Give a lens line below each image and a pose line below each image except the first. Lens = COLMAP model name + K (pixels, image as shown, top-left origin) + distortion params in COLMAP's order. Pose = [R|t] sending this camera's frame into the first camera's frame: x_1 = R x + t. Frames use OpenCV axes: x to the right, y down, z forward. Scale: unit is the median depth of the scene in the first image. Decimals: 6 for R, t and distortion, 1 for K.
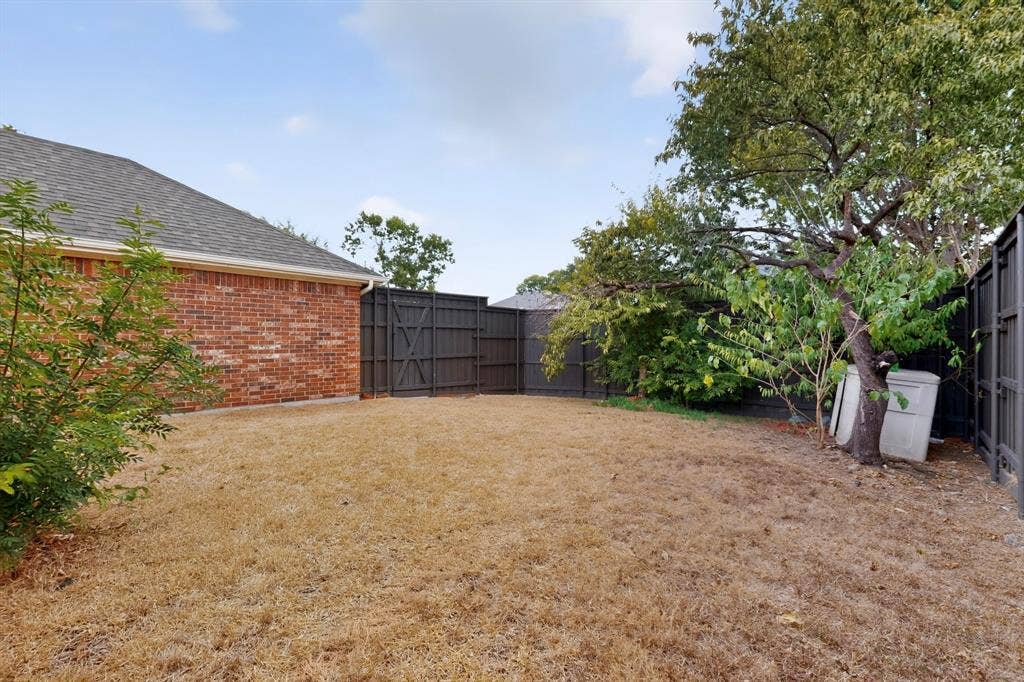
lens RADIAL K [[446.6, 0, 511.7], [0, 446.6, 341.8], [0, 0, 1]] dist [0.001733, -0.000740]
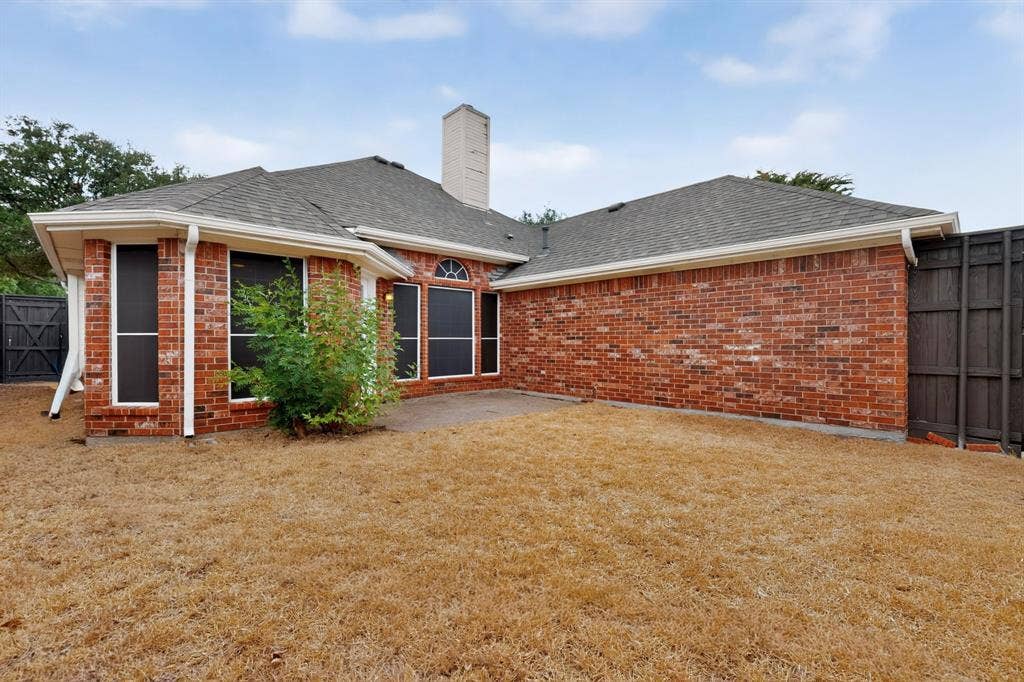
lens RADIAL K [[446.6, 0, 511.7], [0, 446.6, 344.4], [0, 0, 1]] dist [0.001733, -0.000740]
pose [[-0.091871, -0.003629, -0.995764, 0.314944], [-0.004006, 0.999987, -0.003274, 0.010922], [0.995763, 0.003688, -0.091884, 0.628461]]
